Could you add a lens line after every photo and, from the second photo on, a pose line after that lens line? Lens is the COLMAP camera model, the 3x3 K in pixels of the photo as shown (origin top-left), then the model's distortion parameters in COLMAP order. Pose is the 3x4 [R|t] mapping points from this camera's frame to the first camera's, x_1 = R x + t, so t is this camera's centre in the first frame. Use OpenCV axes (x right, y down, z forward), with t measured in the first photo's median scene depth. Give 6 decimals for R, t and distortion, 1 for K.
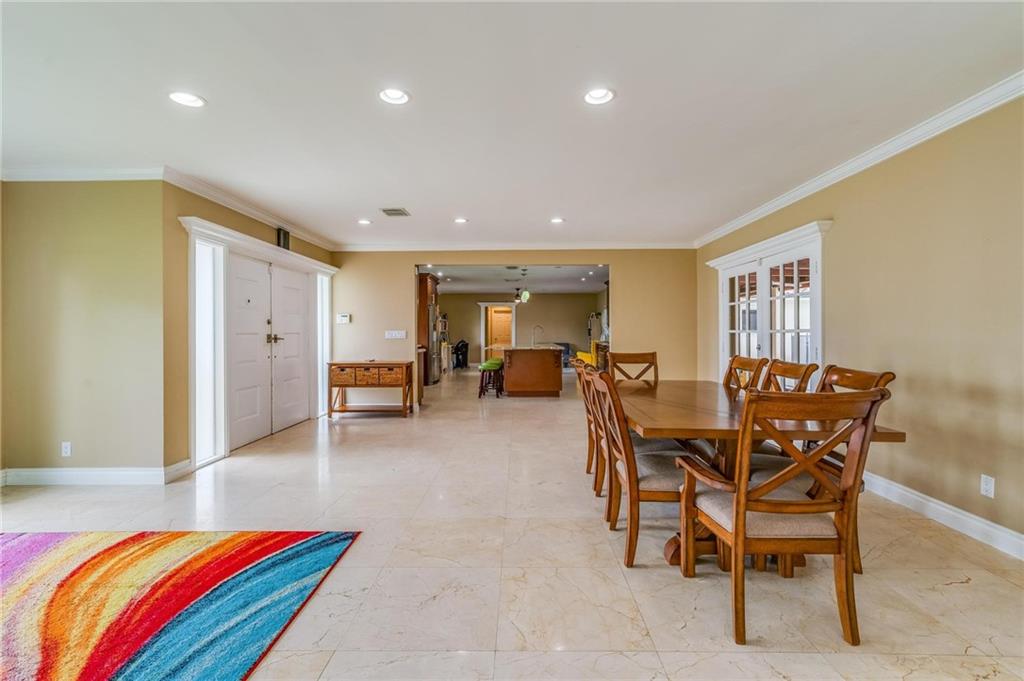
lens RADIAL K [[459.8, 0, 517.7], [0, 459.8, 331.1], [0, 0, 1]] dist [0.004185, 0.000758]
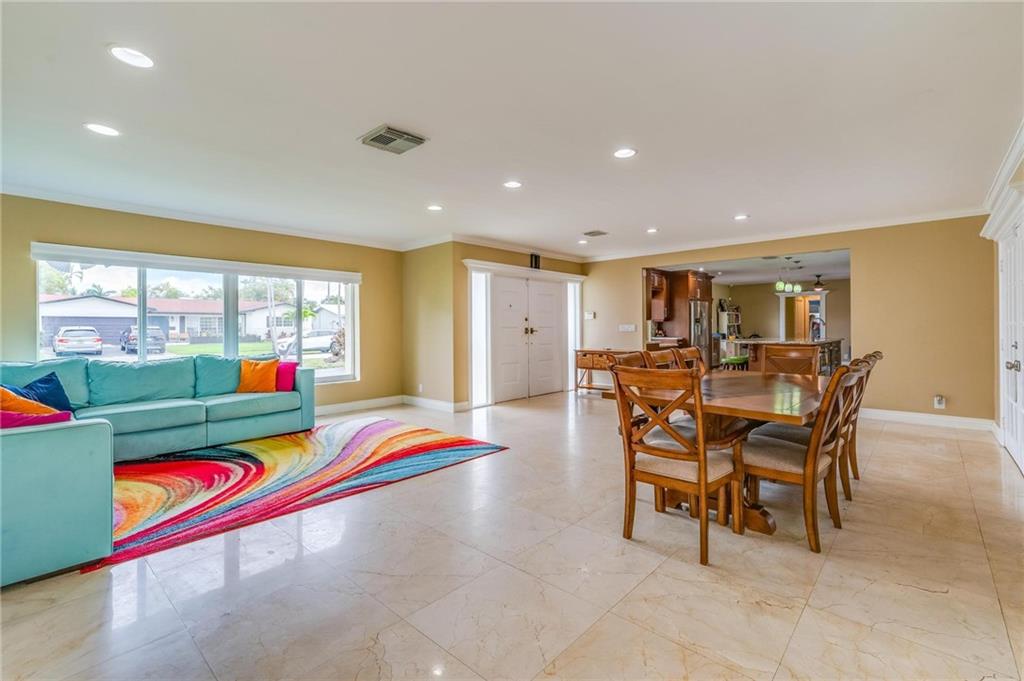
lens RADIAL K [[460.5, 0, 511.8], [0, 460.5, 327.1], [0, 0, 1]] dist [-0.000502, 0.000149]
pose [[0.743662, -0.000788, -0.668555, 0.383024], [0.005176, 0.999976, 0.004579, -0.002524], [0.668535, -0.006866, 0.743649, -0.108742]]
